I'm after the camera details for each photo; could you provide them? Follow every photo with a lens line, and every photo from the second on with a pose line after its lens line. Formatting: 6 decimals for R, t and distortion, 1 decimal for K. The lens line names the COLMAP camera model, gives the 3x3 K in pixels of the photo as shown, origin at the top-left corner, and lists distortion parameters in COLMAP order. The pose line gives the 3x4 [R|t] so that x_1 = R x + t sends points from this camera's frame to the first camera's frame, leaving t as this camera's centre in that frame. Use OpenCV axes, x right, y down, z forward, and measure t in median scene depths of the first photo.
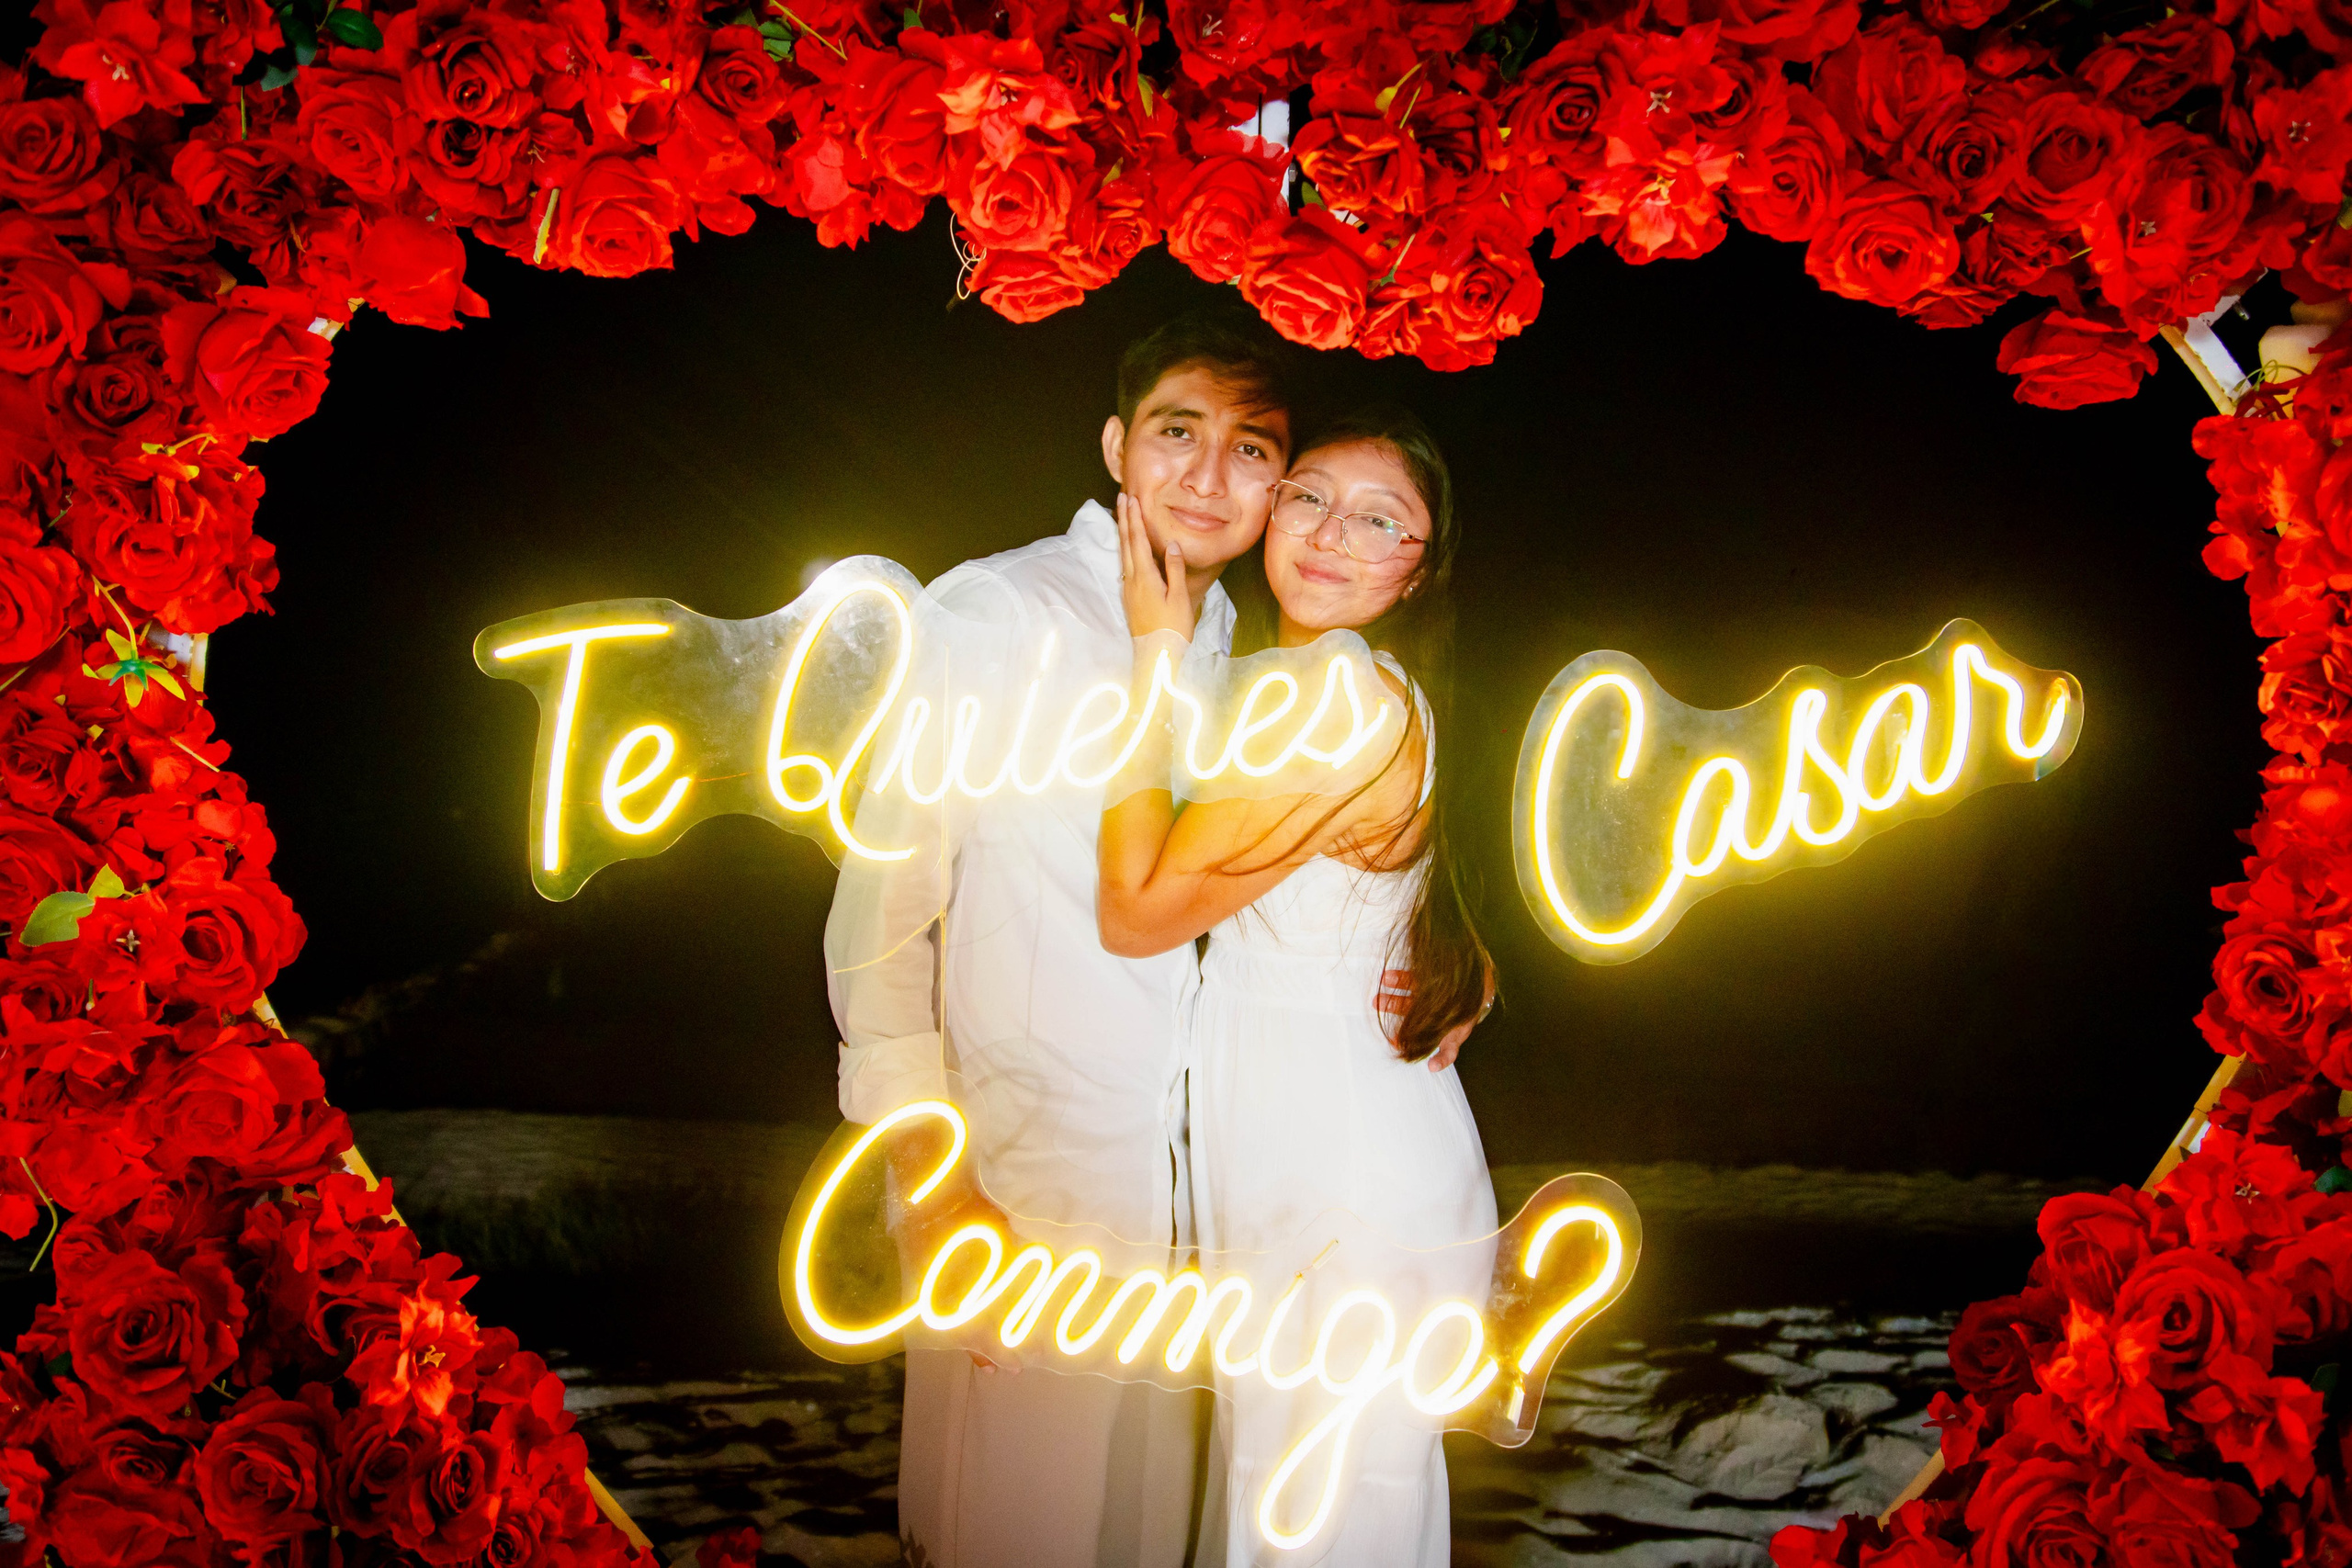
lens RADIAL K [[1660.5, 0, 1173.4], [0, 1660.5, 780.8], [0, 0, 1]] dist [0.007157, -0.020009]
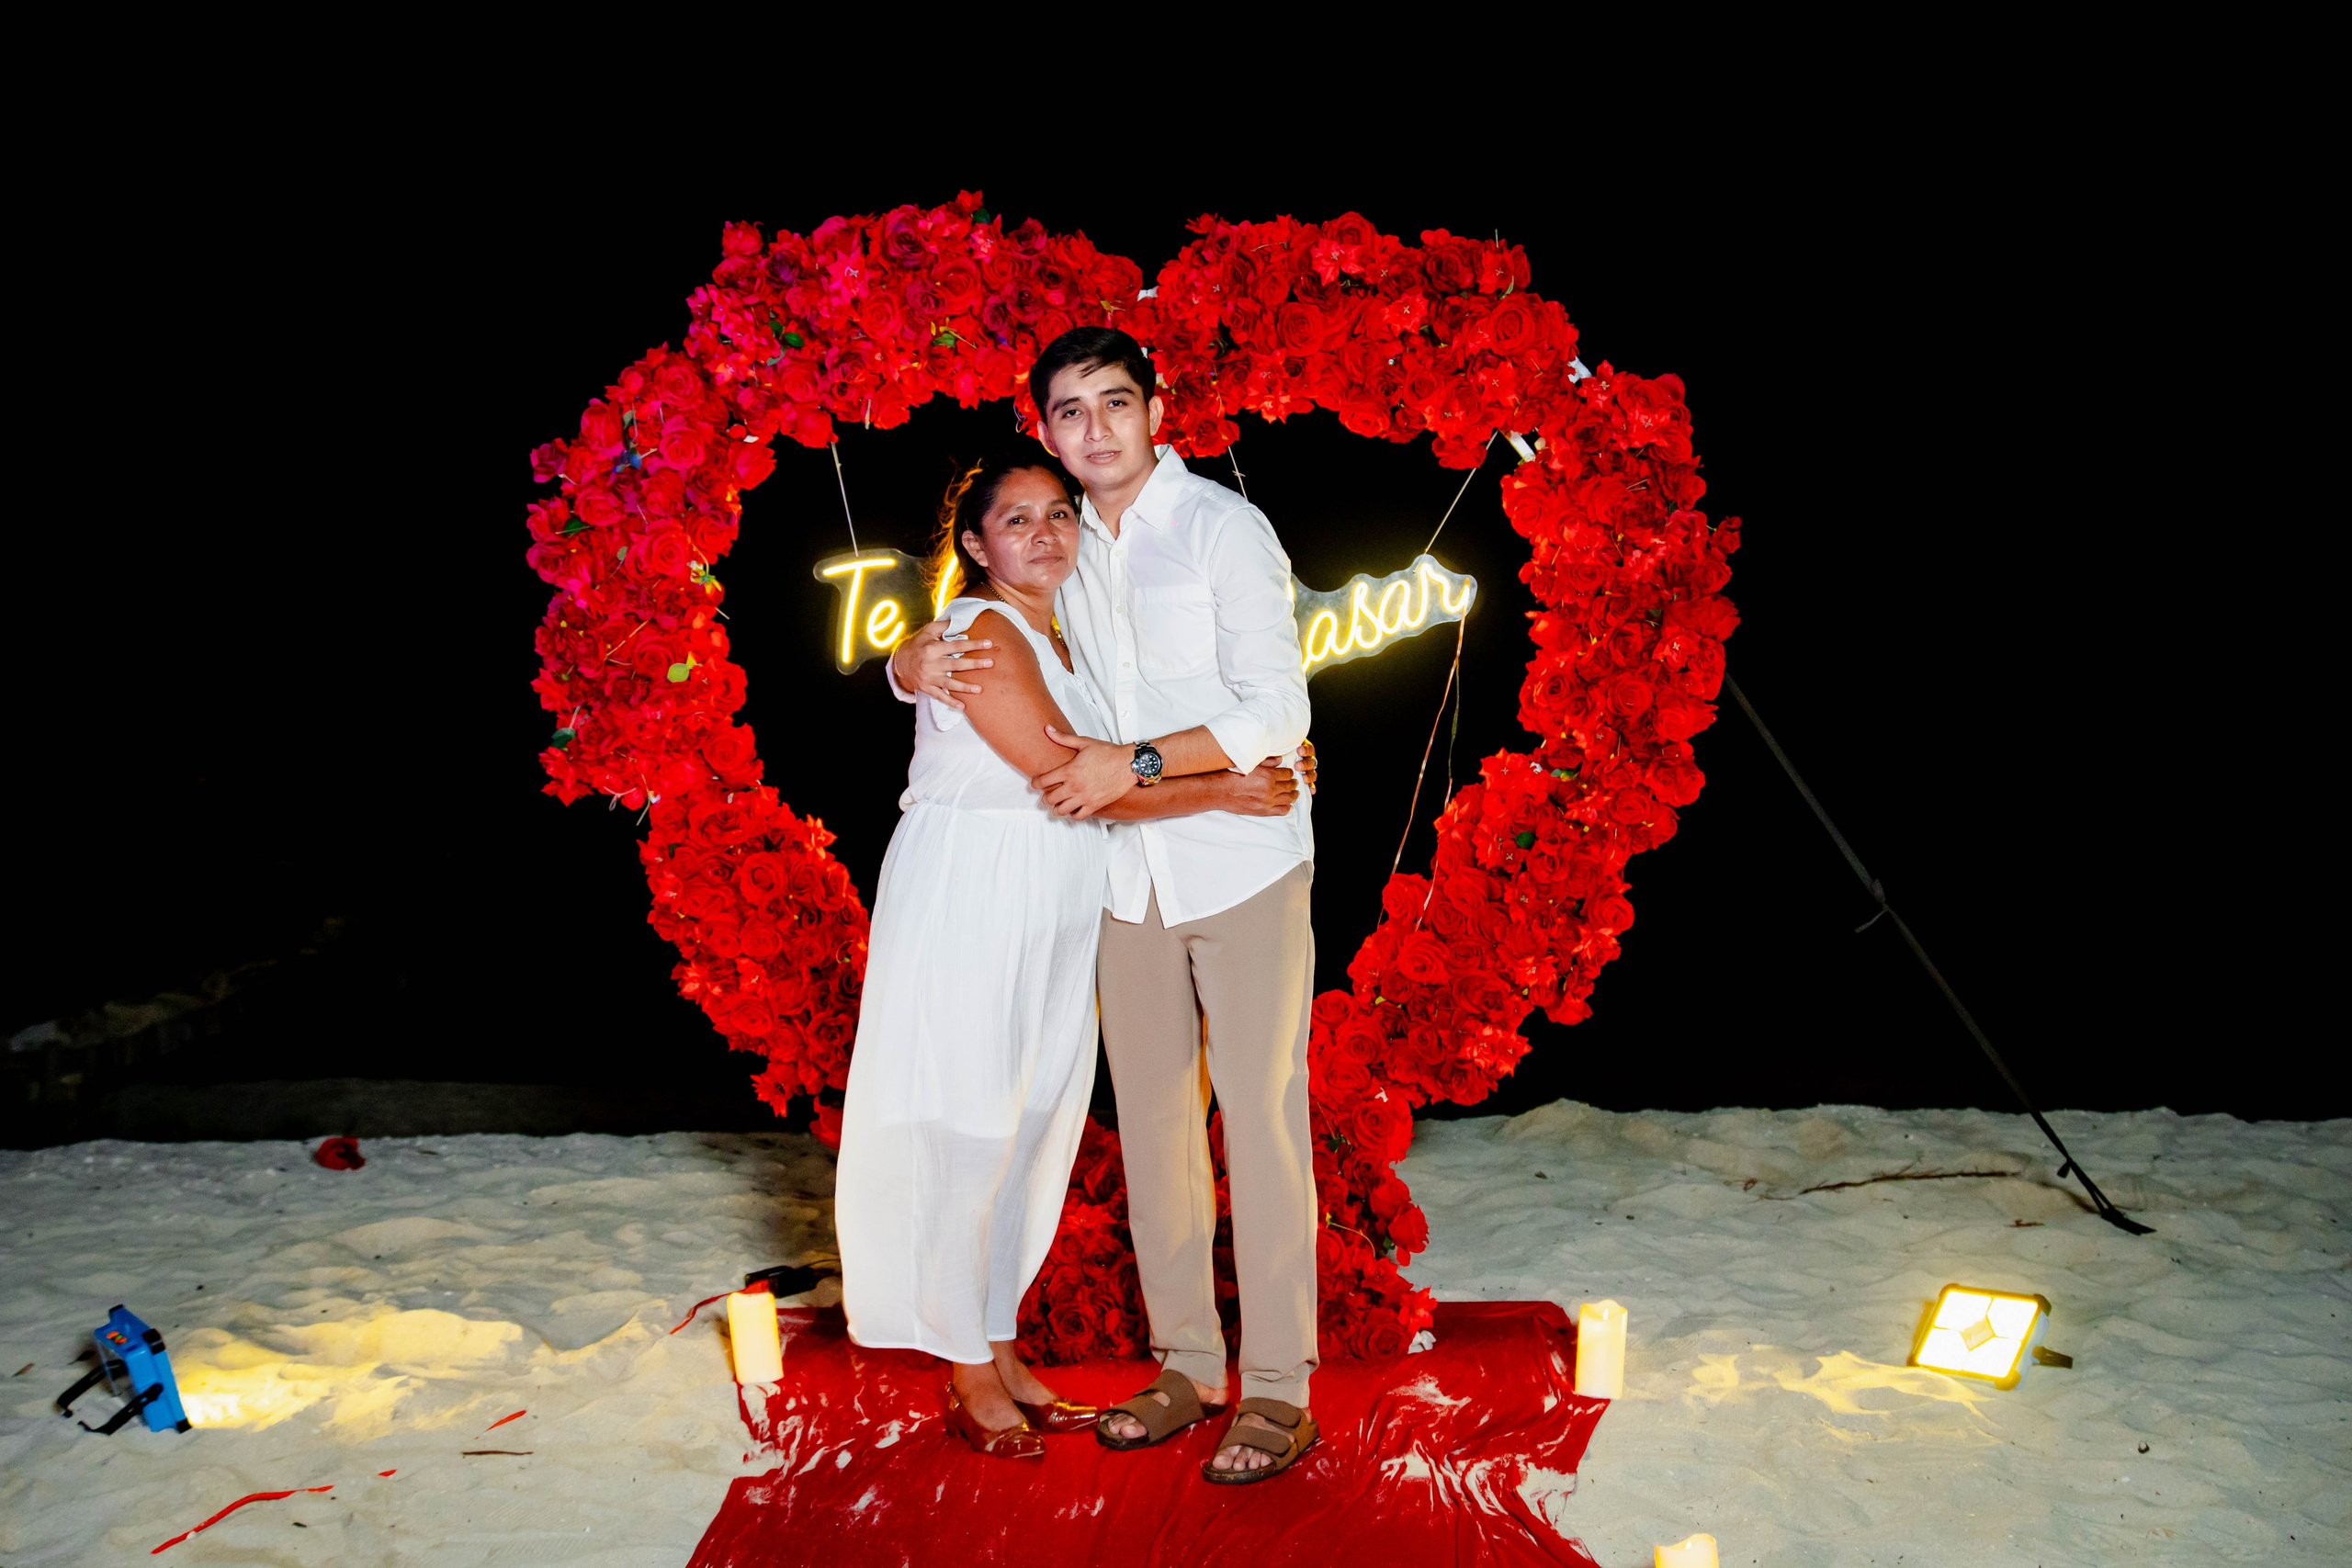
lens RADIAL K [[2352.4, 0, 1223.1], [0, 2352.4, 818.4], [0, 0, 1]] dist [0.017603, 0.000000]
pose [[0.999897, -0.004794, 0.013561, 0.146548], [0.004785, 0.999988, 0.000706, 0.321238], [-0.013565, -0.000641, 0.999908, -2.794971]]
